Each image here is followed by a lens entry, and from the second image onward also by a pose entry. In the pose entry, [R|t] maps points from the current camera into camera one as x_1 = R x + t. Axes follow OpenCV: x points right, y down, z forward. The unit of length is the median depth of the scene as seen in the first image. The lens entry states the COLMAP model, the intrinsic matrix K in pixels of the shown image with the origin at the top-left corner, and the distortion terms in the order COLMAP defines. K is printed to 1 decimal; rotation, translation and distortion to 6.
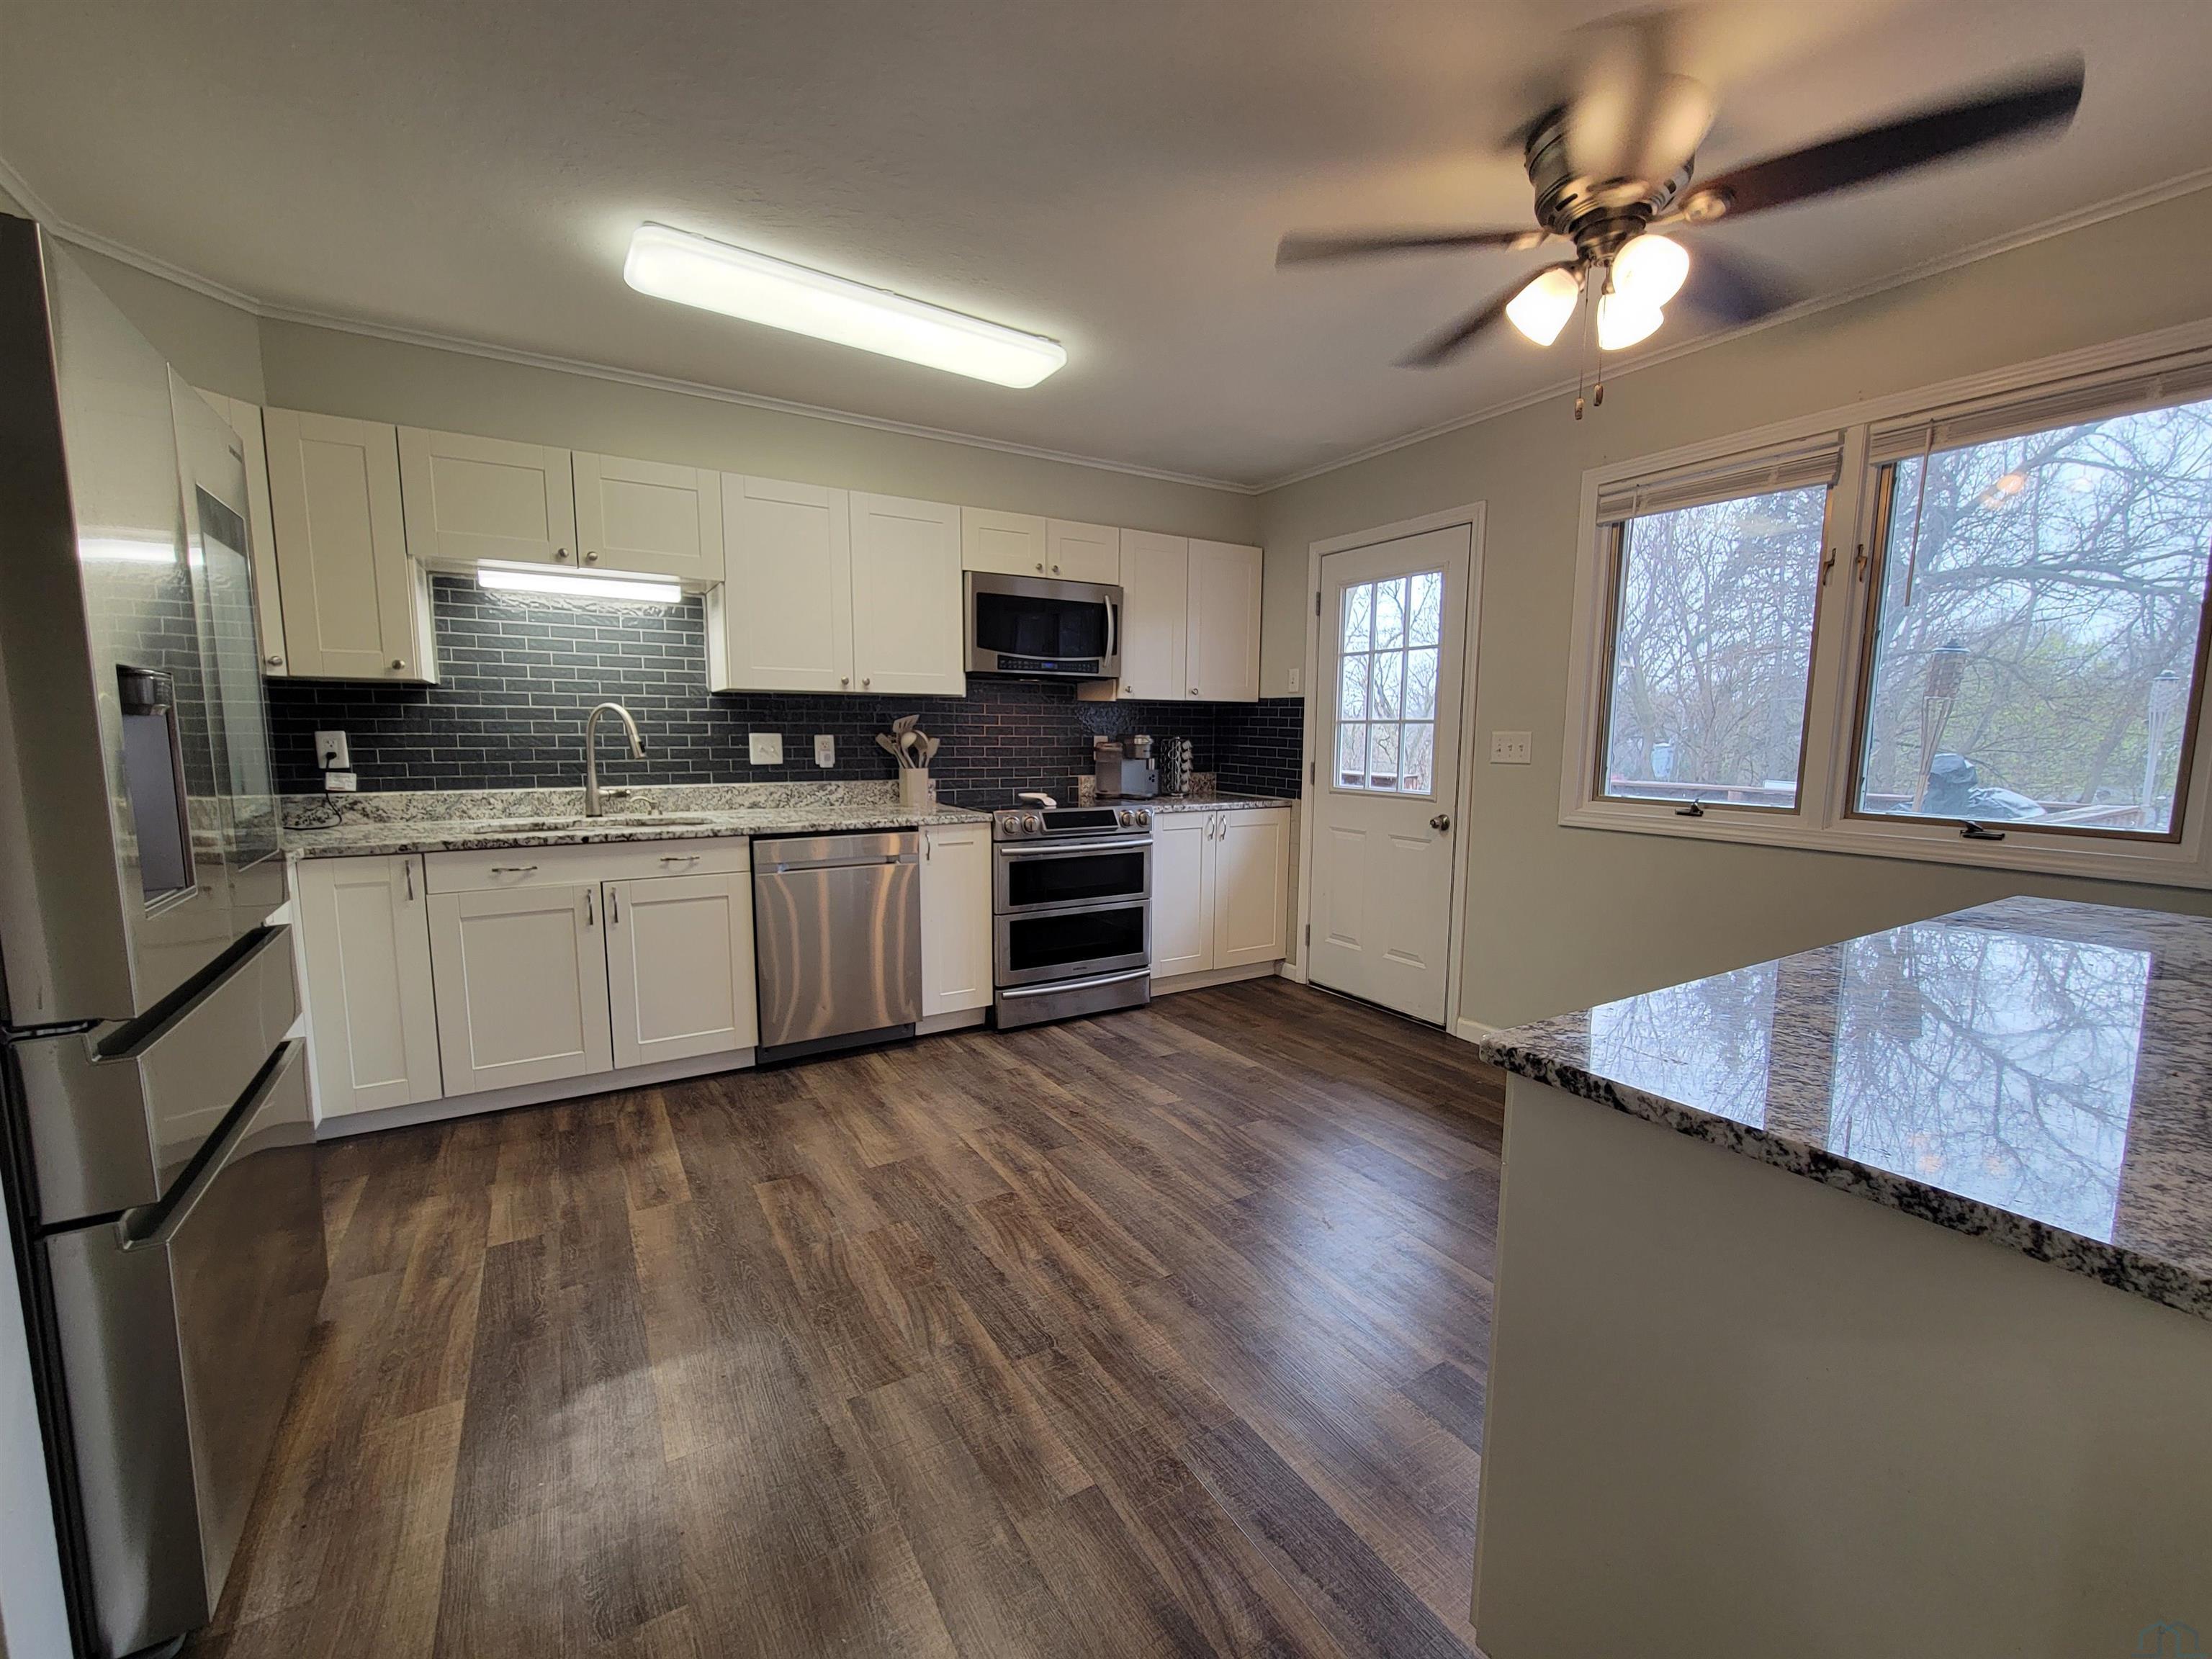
lens RADIAL K [[905.3, 0, 1108.3], [0, 905.3, 836.6], [0, 0, 1]] dist [-0.000323, -0.000447]
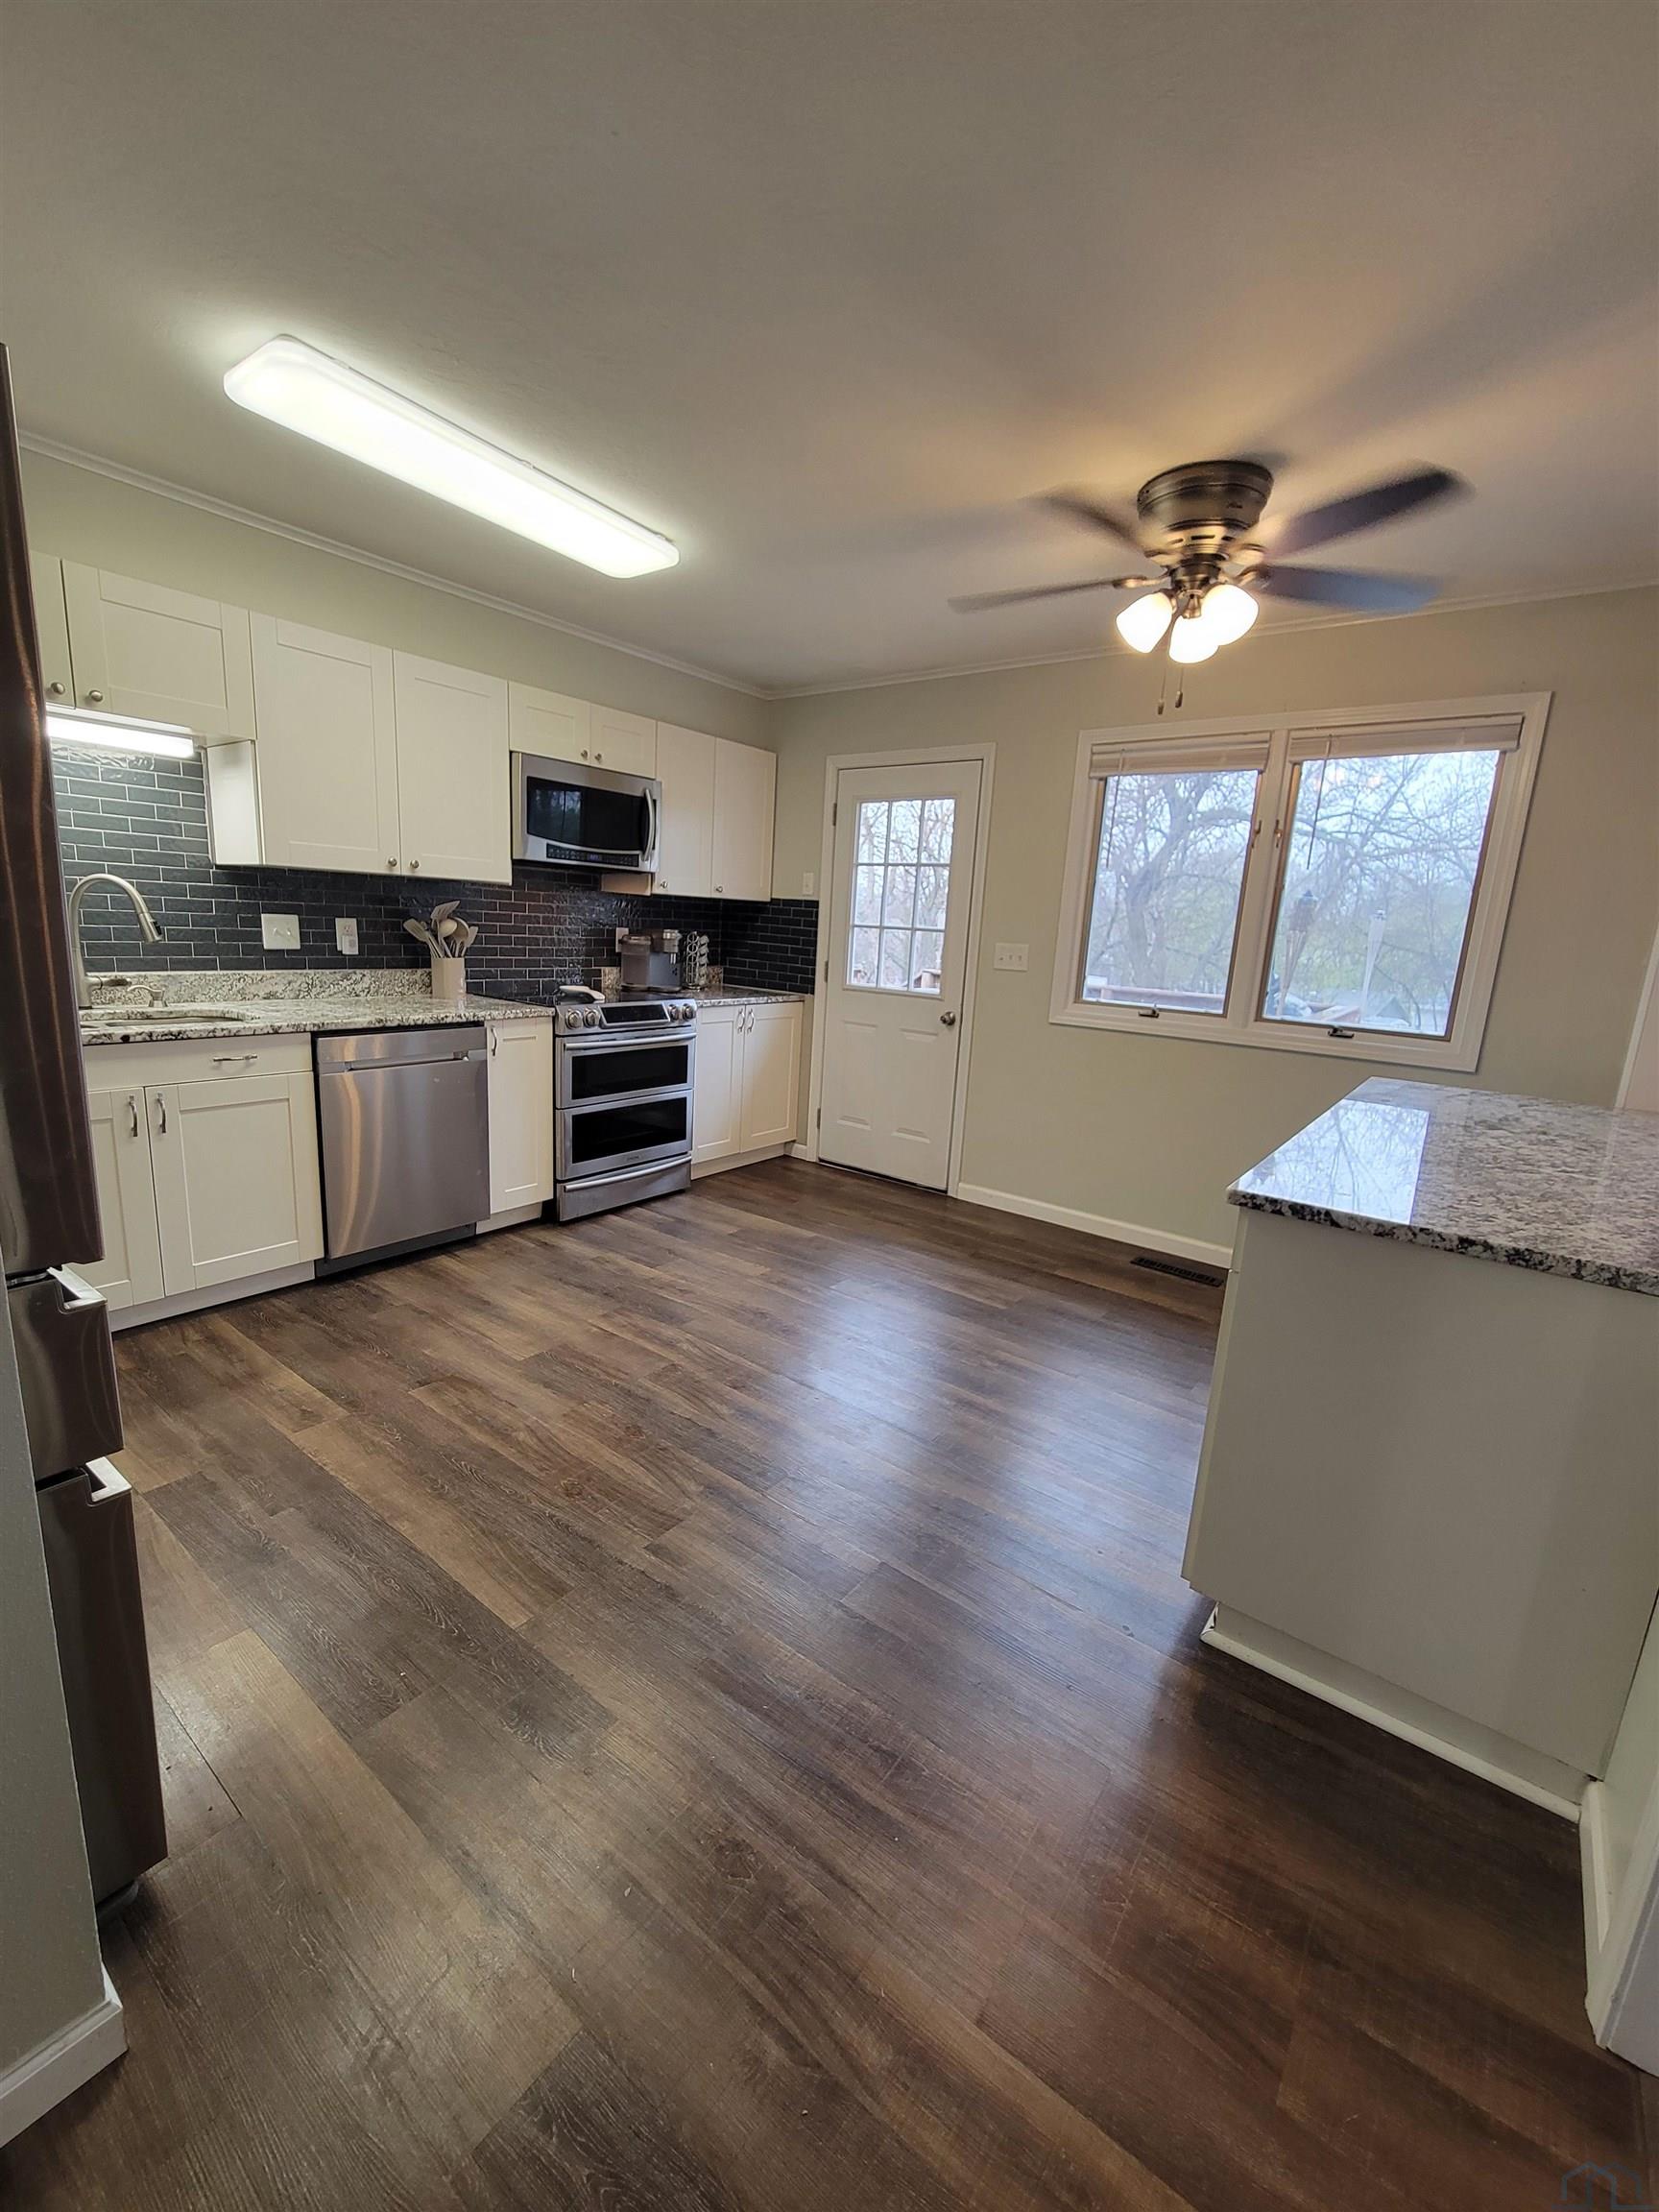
lens RADIAL K [[905.3, 0, 817.5], [0, 905.3, 1098.2], [0, 0, 1]] dist [-0.000323, -0.000447]
pose [[0.932636, -0.026773, 0.359824, -0.240747], [-0.005013, 0.996186, 0.087117, -0.016165], [-0.360783, -0.083052, 0.928944, -0.037513]]
